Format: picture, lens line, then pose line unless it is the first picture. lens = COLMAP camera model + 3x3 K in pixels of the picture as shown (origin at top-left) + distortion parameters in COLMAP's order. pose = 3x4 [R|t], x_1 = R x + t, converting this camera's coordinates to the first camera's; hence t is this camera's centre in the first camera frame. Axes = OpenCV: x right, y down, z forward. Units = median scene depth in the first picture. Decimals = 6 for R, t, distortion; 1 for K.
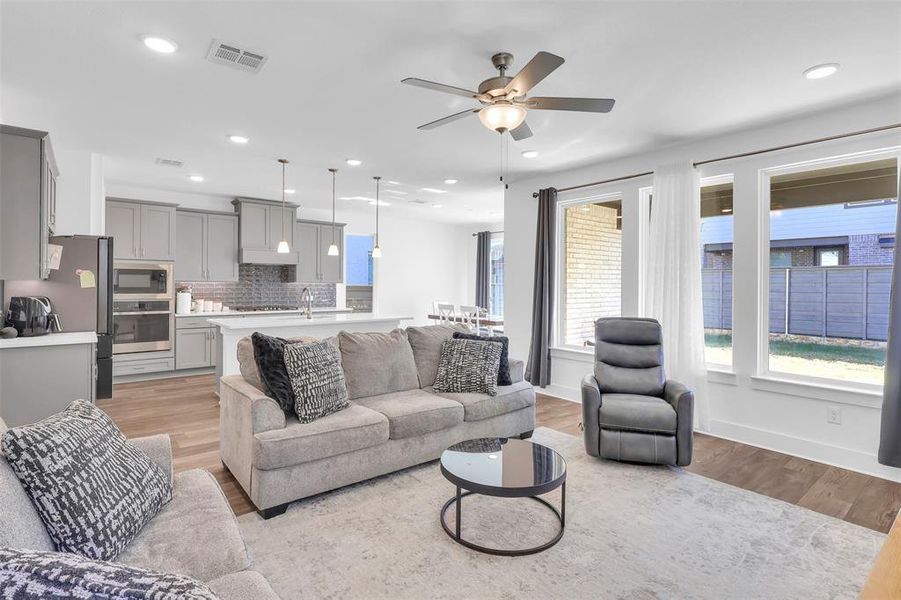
lens RADIAL K [[450.8, 0, 449.6], [0, 450.8, 285.9], [0, 0, 1]] dist [-0.000524, 0.000624]
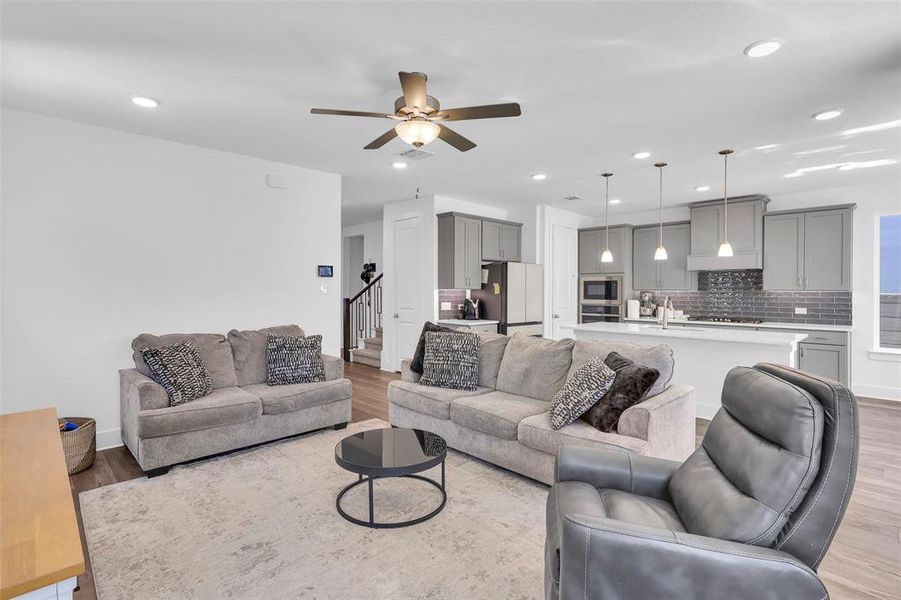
lens RADIAL K [[441.9, 0, 449.0], [0, 441.9, 285.2], [0, 0, 1]] dist [0.001118, 0.000423]
pose [[0.097253, -0.014433, -0.995155, 0.468738], [-0.004335, 0.999879, -0.014926, -0.002781], [0.995250, 0.005766, 0.097179, 0.415408]]
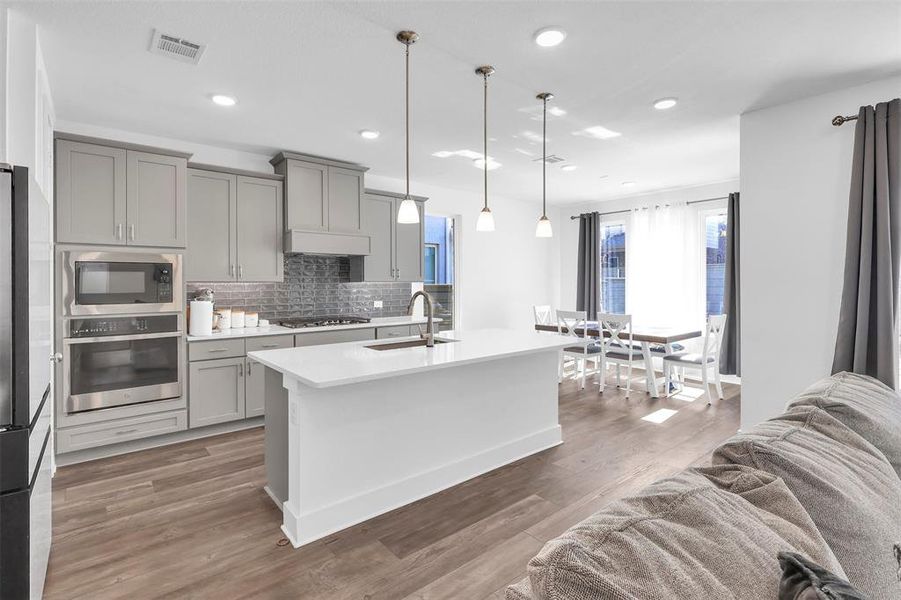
lens RADIAL K [[429.1, 0, 444.8], [0, 429.1, 283.0], [0, 0, 1]] dist [-0.001263, 0.000243]
pose [[0.999963, -0.008432, 0.001426, -0.254007], [0.008432, 0.999964, 0.000483, -0.006038], [-0.001430, -0.000471, 0.999999, 0.408624]]
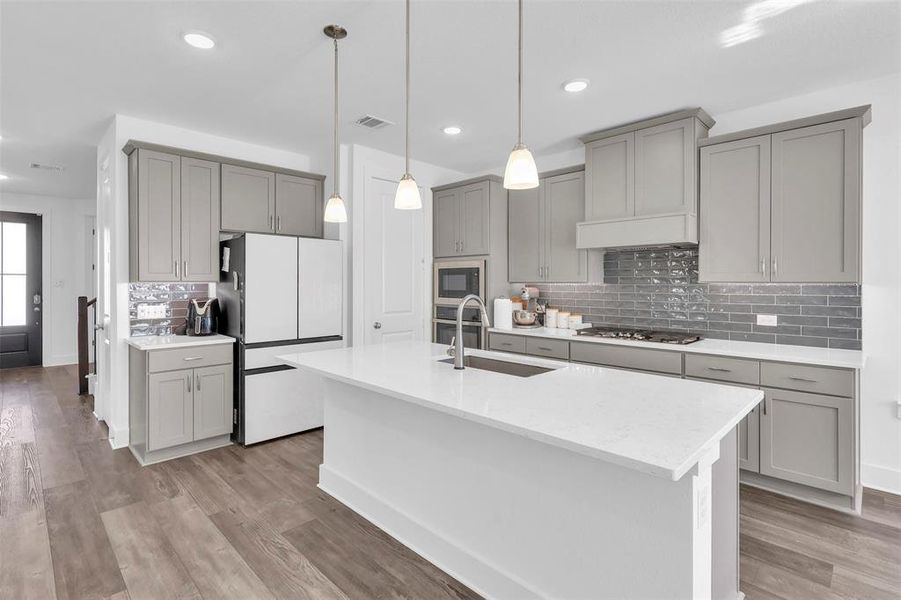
lens RADIAL K [[435.8, 0, 446.6], [0, 435.8, 282.4], [0, 0, 1]] dist [-0.001777, -0.000091]
pose [[0.097962, -0.006156, -0.995171, 0.079789], [-0.001583, 0.999979, -0.006342, -0.005398], [0.995189, 0.002197, 0.097950, 0.823843]]
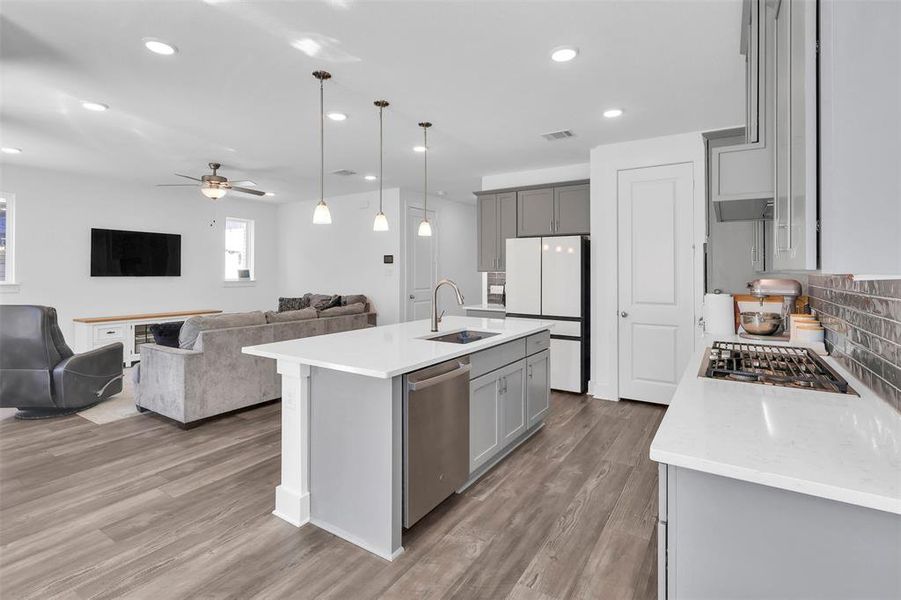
lens RADIAL K [[436.3, 0, 451.2], [0, 436.3, 270.0], [0, 0, 1]] dist [-0.002388, -0.000089]
pose [[-0.948099, -0.009715, -0.317827, -0.123681], [-0.008175, 0.999948, -0.006177, -0.006017], [0.317871, -0.003258, -0.948128, 1.347856]]
